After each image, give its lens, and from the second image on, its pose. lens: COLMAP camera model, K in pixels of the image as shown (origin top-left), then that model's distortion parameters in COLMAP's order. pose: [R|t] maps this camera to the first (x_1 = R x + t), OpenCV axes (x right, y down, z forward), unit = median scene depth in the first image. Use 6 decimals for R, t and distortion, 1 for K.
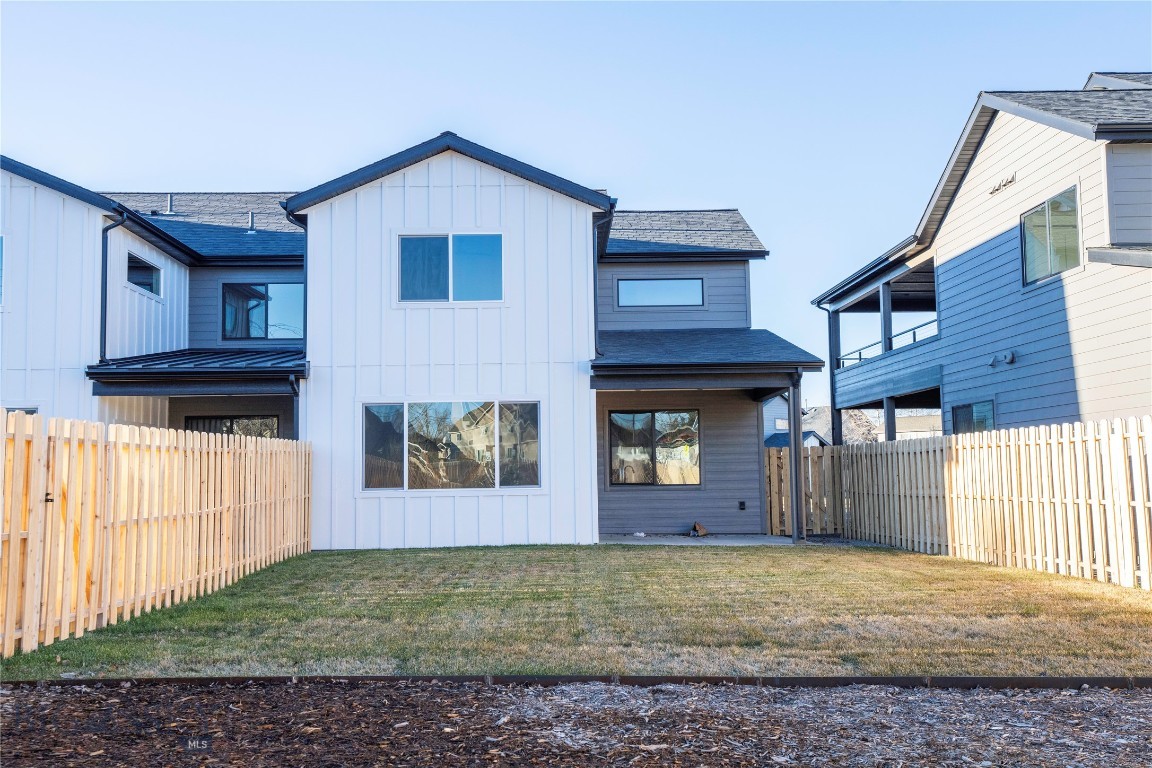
lens RADIAL K [[1120.4, 0, 576.0], [0, 1120.4, 384.0], [0, 0, 1]] dist [0.147120, 0.023145]
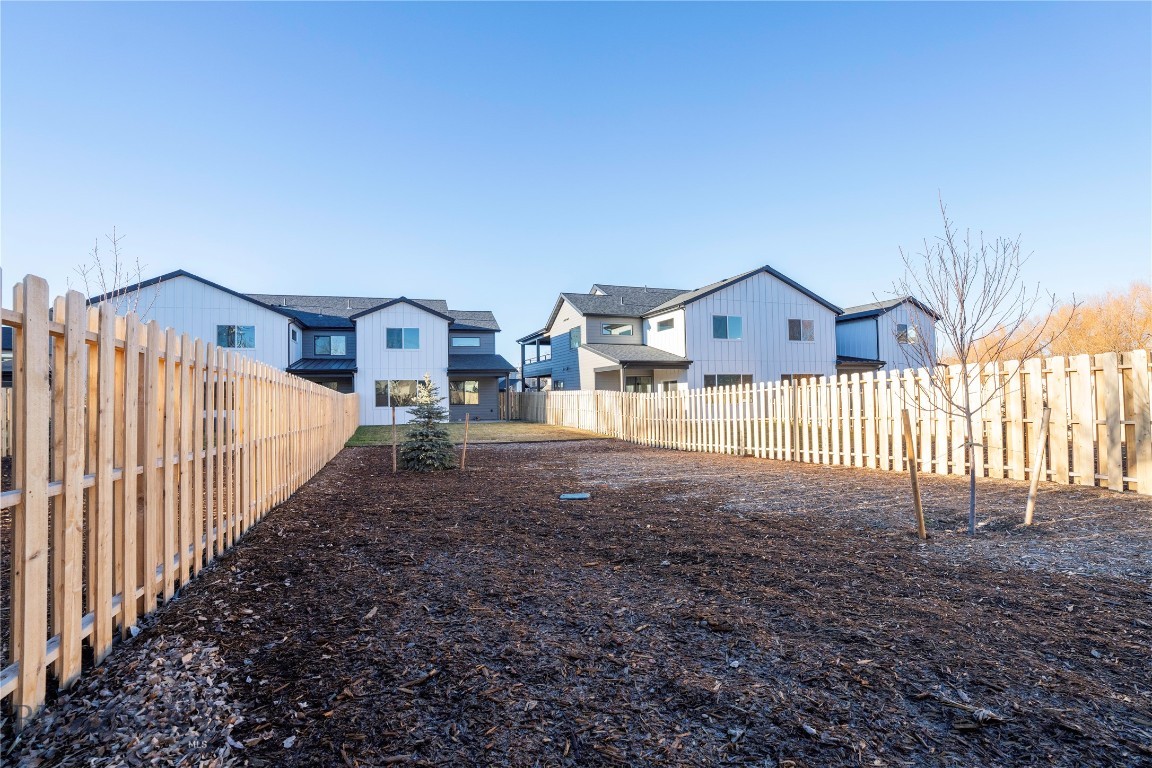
lens RADIAL K [[541.7, 0, 575.1], [0, 541.7, 385.5], [0, 0, 1]] dist [-0.001747, -0.000124]
pose [[0.954710, 0.006667, 0.297462, -0.100646], [-0.027338, 0.997485, 0.065387, -0.084109], [-0.296278, -0.070557, 0.952492, -0.636782]]
